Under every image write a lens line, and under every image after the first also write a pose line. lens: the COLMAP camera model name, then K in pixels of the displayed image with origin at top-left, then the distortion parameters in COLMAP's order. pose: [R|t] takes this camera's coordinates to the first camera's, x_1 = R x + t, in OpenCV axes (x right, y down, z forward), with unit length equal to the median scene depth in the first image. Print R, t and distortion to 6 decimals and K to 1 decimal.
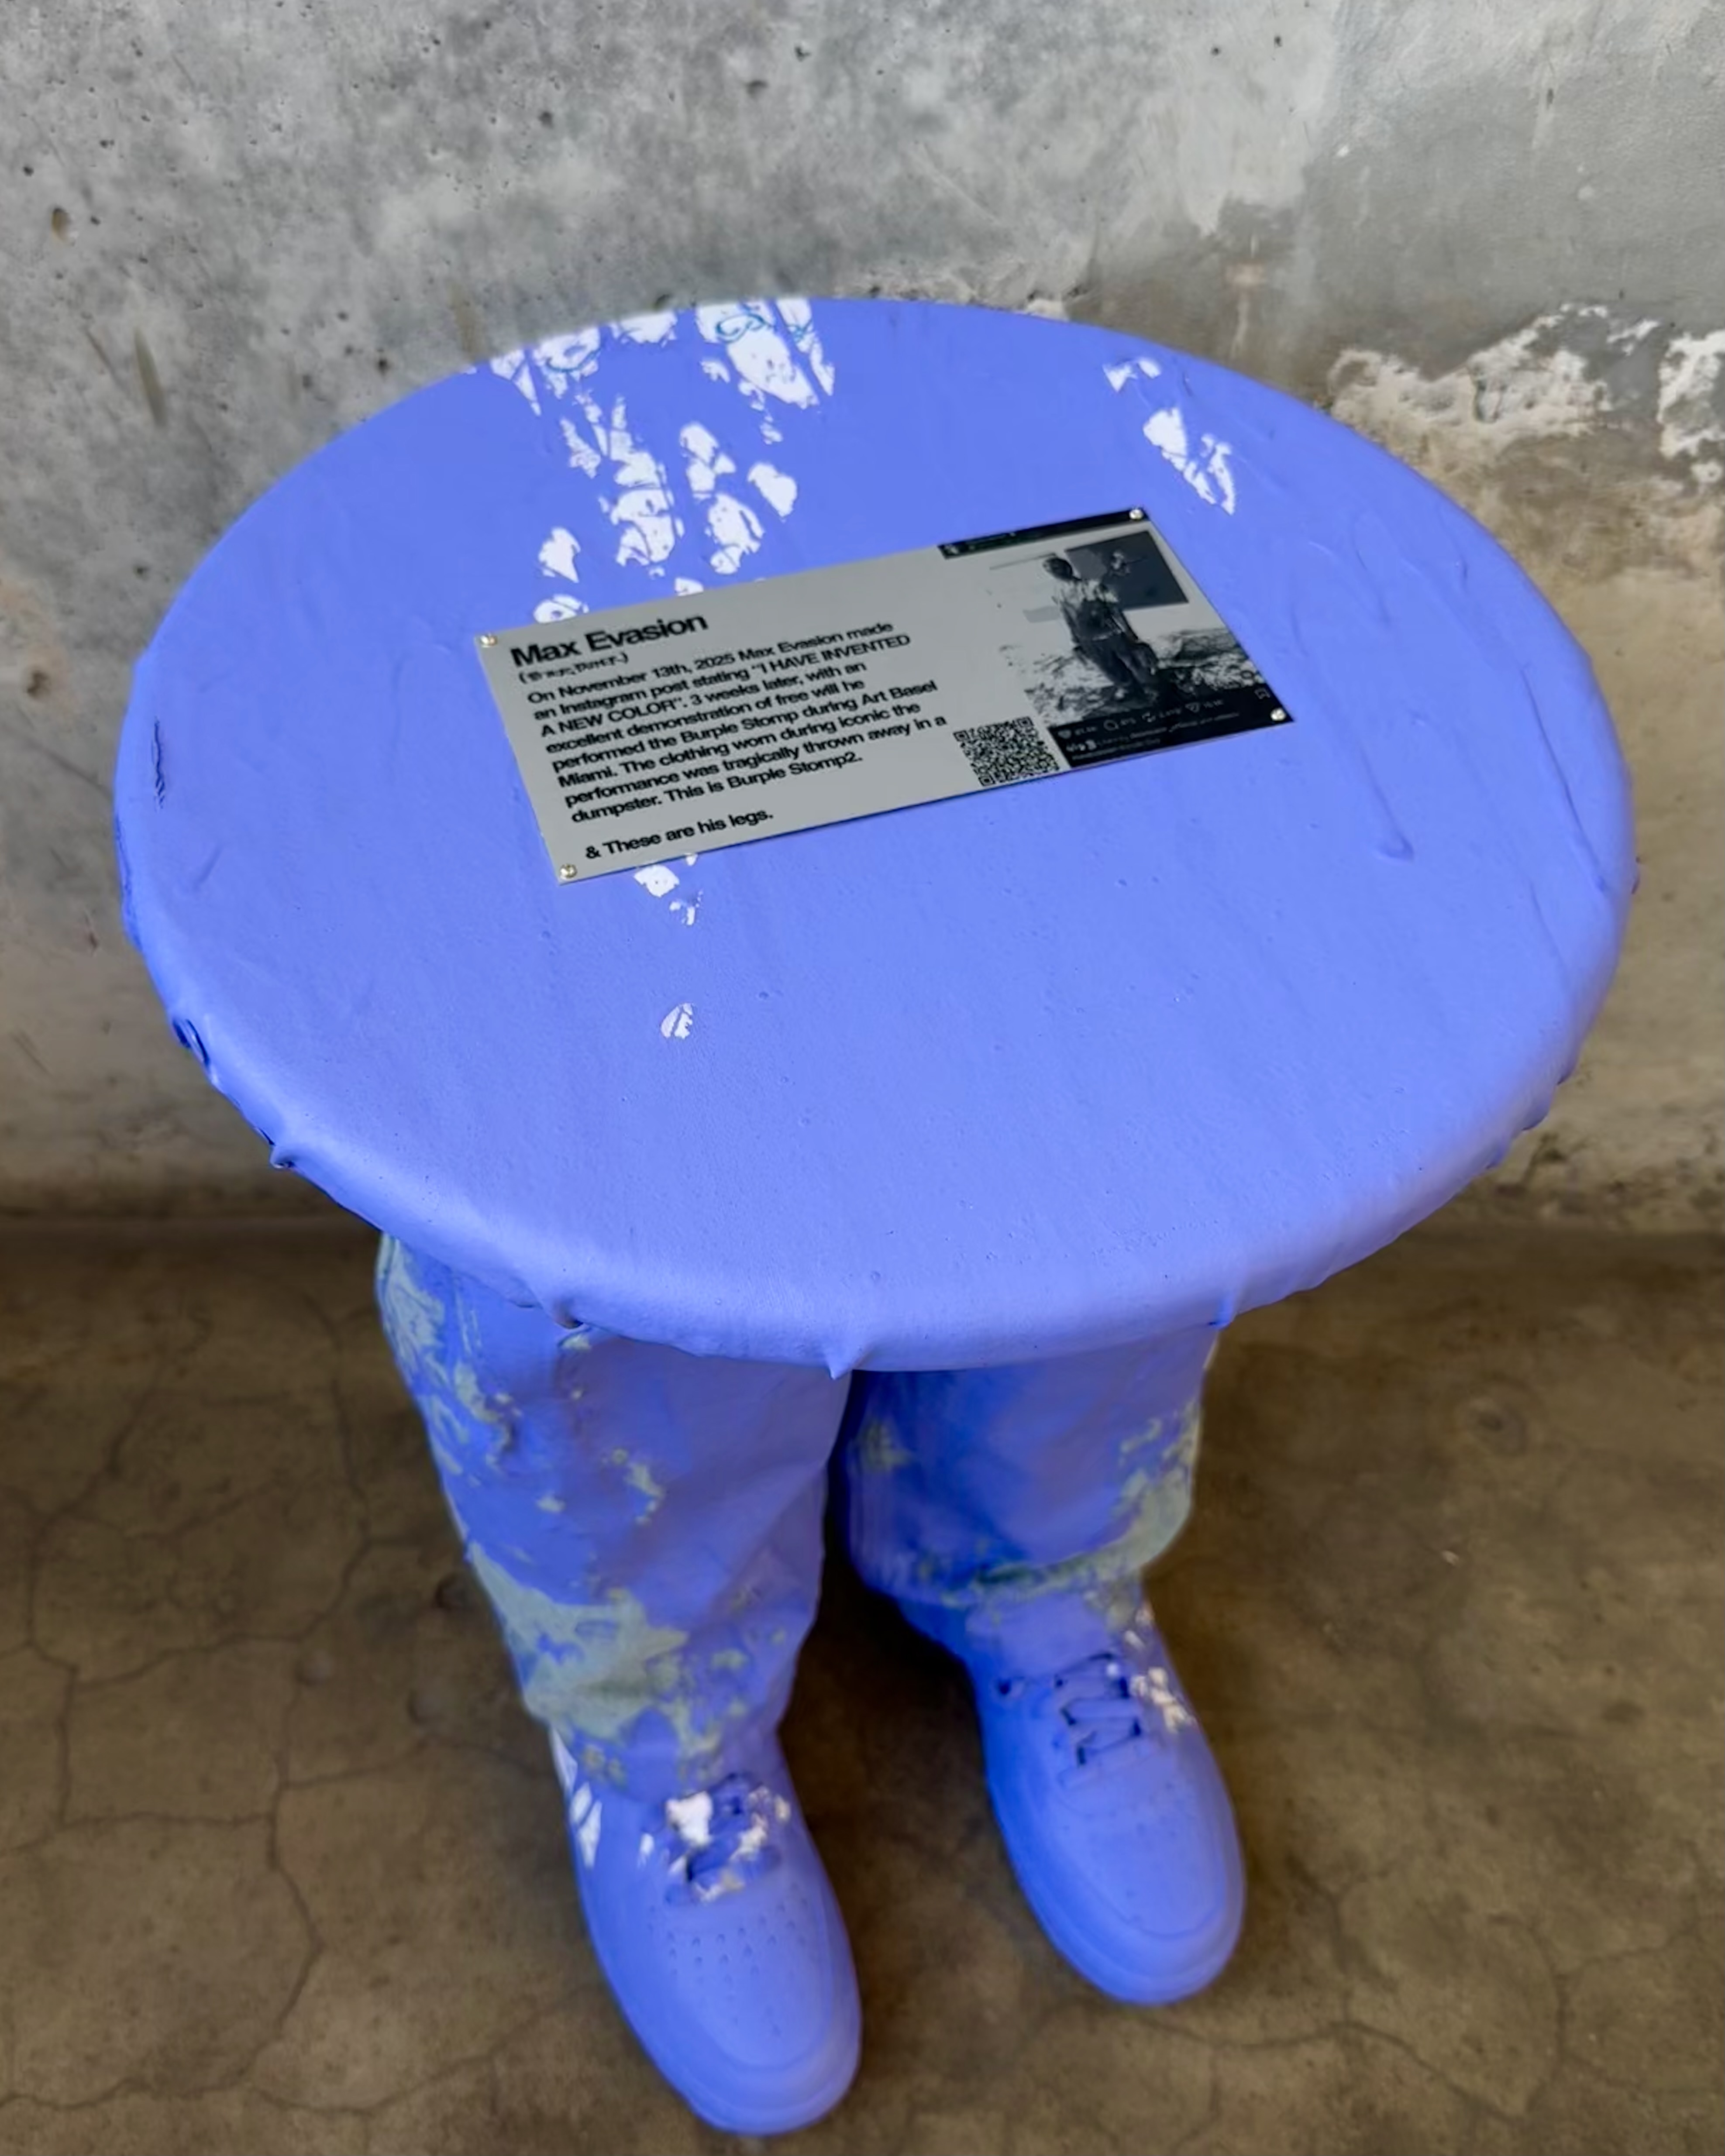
lens RADIAL K [[1968.1, 0, 767.2], [0, 1968.1, 1151.4], [0, 0, 1]] dist [0.040592, -0.100356]
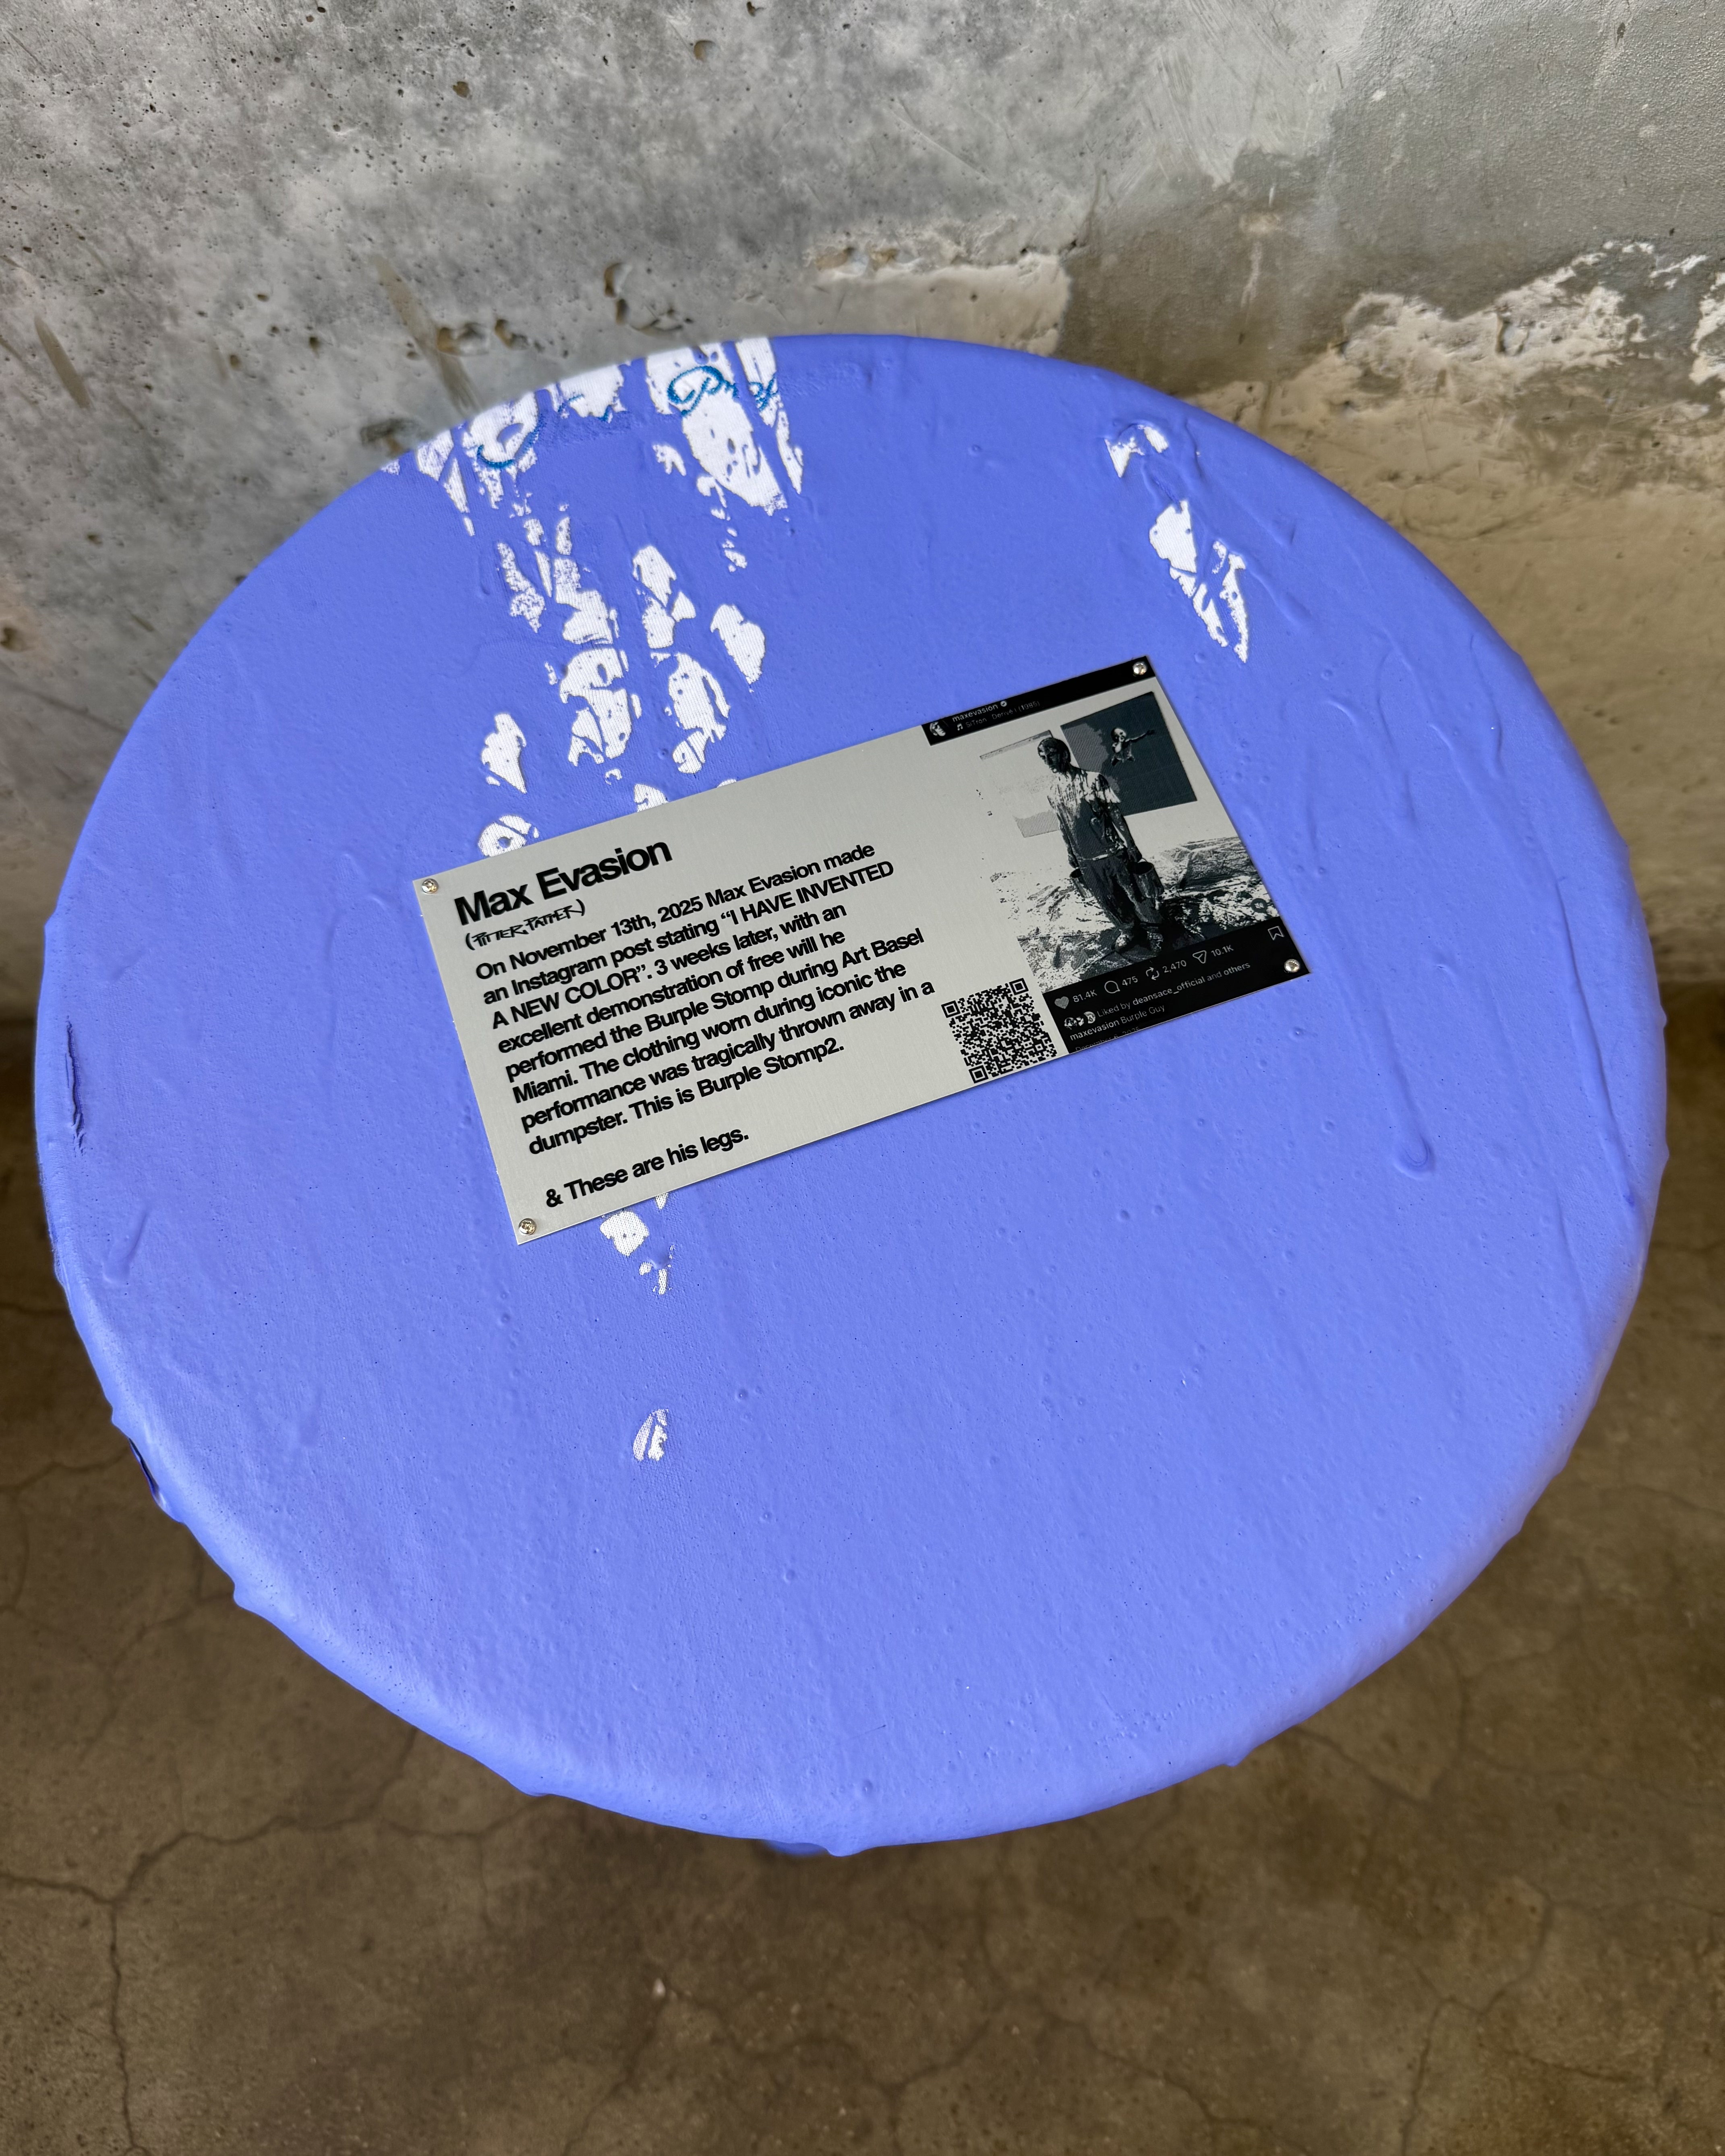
lens RADIAL K [[1641.0, 0, 833.5], [0, 1641.0, 1073.7], [0, 0, 1]] dist [0.009223, -0.034985]
pose [[0.999204, -0.037519, 0.013521, 0.023306], [0.032583, 0.963497, 0.265730, -0.279195], [-0.022997, -0.265078, 0.963953, 0.183841]]
